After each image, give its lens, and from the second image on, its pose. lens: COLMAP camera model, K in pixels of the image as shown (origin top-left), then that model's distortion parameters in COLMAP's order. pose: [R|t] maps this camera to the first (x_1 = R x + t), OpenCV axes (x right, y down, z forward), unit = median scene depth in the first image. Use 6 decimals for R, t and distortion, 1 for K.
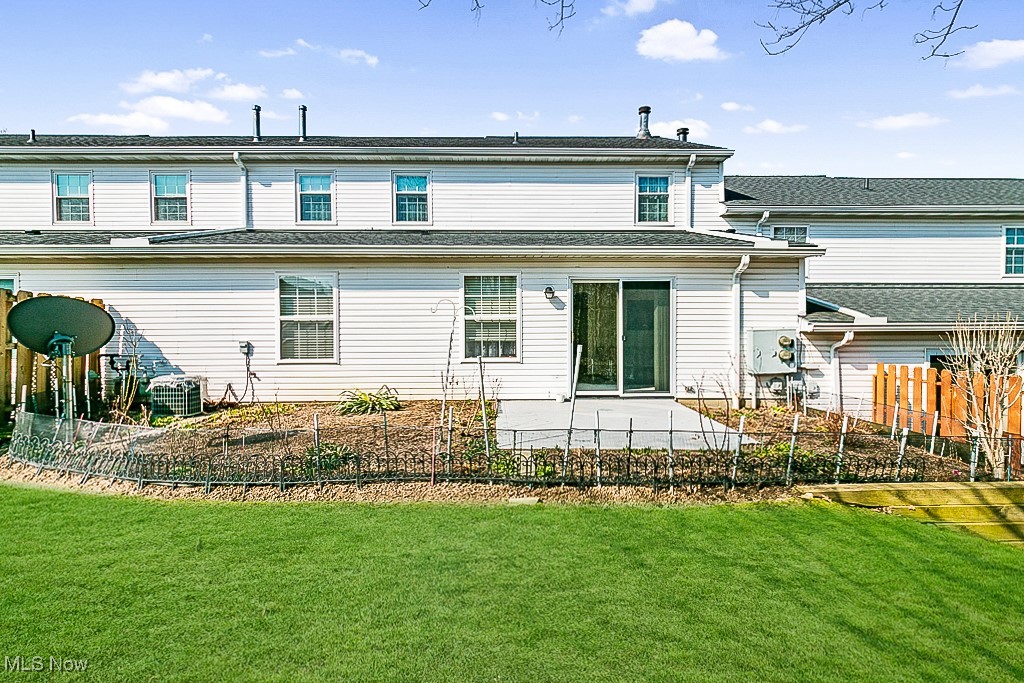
lens RADIAL K [[463.5, 0, 503.7], [0, 463.5, 337.4], [0, 0, 1]] dist [-0.002440, -0.000182]
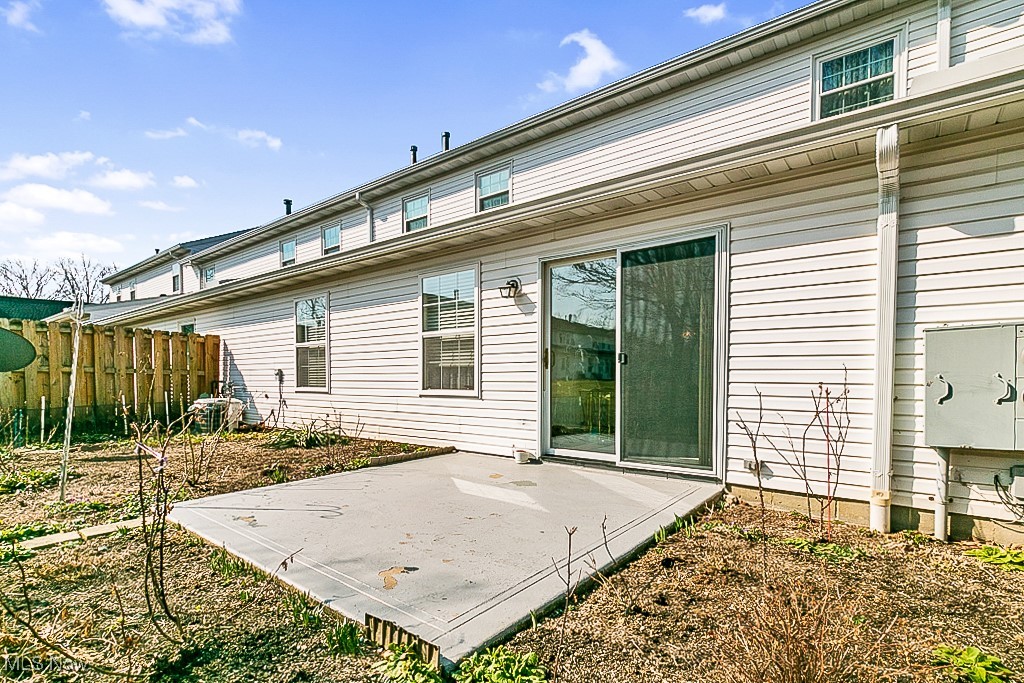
lens RADIAL K [[482.8, 0, 501.1], [0, 482.8, 391.6], [0, 0, 1]] dist [-0.012173, -0.000633]
pose [[0.774057, 0.021779, -0.632741, 0.505009], [-0.008424, 0.999674, 0.024103, 0.027945], [0.633060, -0.013327, 0.773988, 0.474708]]
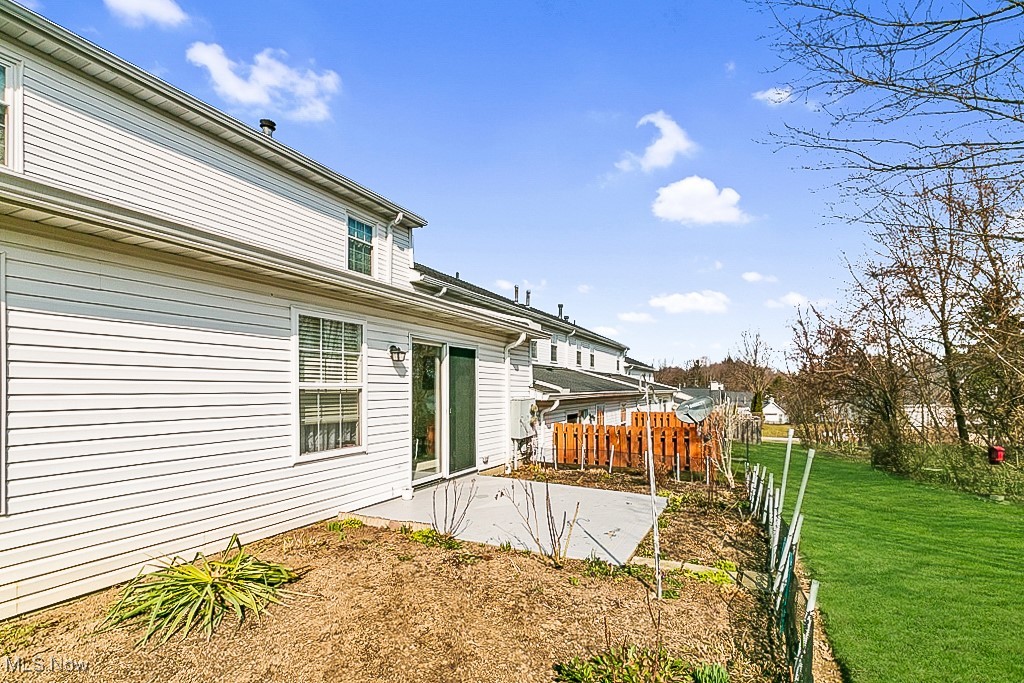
lens RADIAL K [[482.8, 0, 501.1], [0, 482.8, 391.6], [0, 0, 1]] dist [-0.012173, -0.000633]
pose [[0.458549, -0.000142, 0.888669, -0.504717], [0.006312, 0.999975, -0.003098, -0.031686], [-0.888647, 0.007030, 0.458539, 0.494052]]
